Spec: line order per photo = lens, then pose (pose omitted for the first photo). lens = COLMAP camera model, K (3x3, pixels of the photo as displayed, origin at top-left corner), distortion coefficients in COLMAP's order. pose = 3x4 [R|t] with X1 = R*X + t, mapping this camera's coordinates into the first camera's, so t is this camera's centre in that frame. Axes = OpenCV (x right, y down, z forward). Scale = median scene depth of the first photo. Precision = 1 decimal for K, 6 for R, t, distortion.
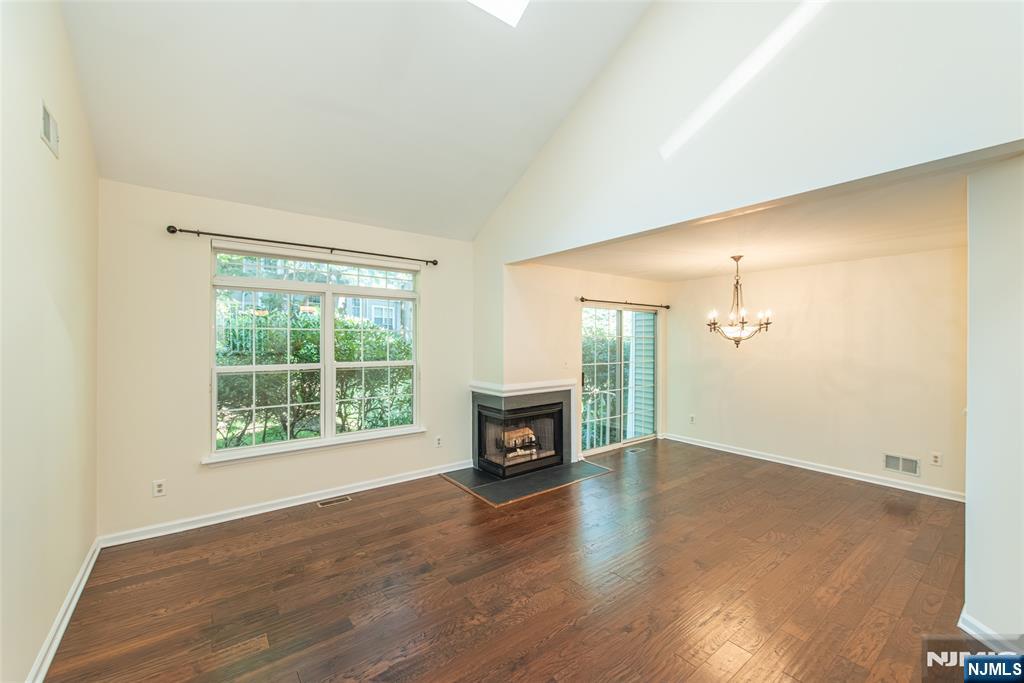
lens RADIAL K [[418.0, 0, 513.0], [0, 418.0, 339.5], [0, 0, 1]] dist [-0.000856, -0.001252]
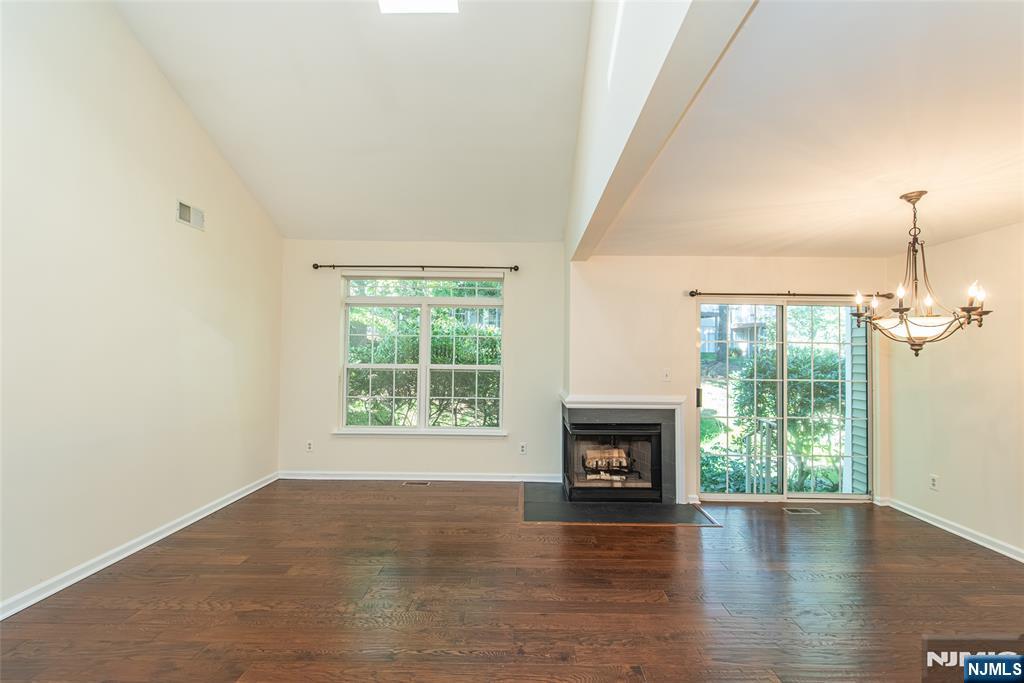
lens RADIAL K [[418.0, 0, 513.1], [0, 418.0, 343.8], [0, 0, 1]] dist [-0.000856, -0.001252]
pose [[0.781079, -0.005327, -0.624410, 0.412491], [-0.010755, 0.999701, -0.021983, 0.018645], [0.624340, 0.023886, 0.780787, 0.206144]]
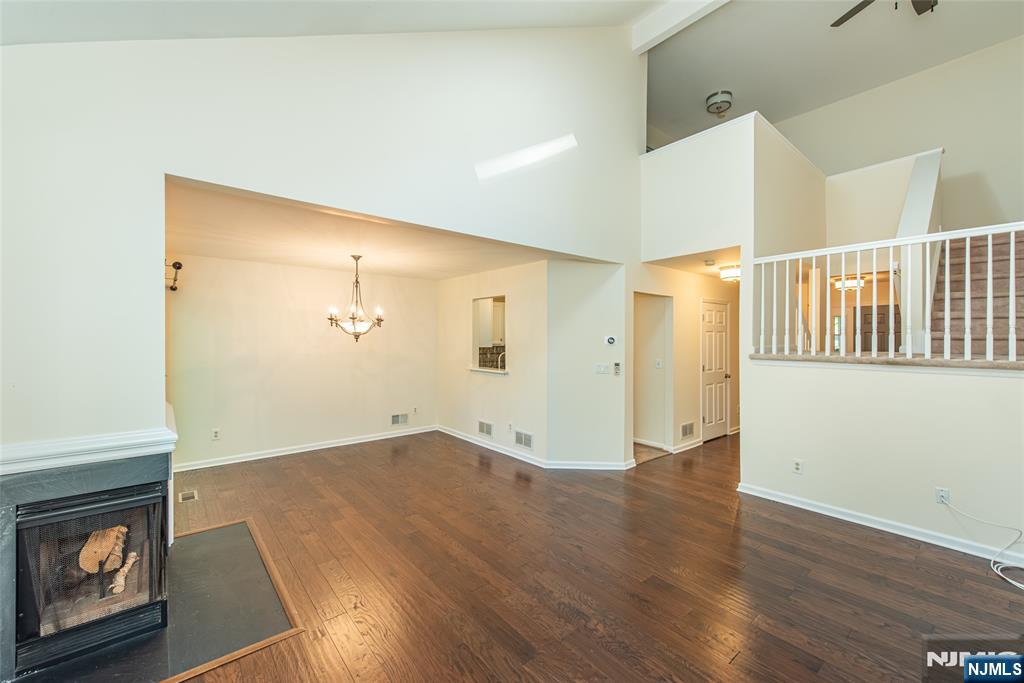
lens RADIAL K [[418.0, 0, 514.2], [0, 418.0, 336.3], [0, 0, 1]] dist [-0.000856, -0.001252]
pose [[-0.043035, -0.007292, 0.999047, -0.482169], [0.007581, 0.999942, 0.007625, 0.000024], [-0.999045, 0.007902, -0.042977, 0.574398]]
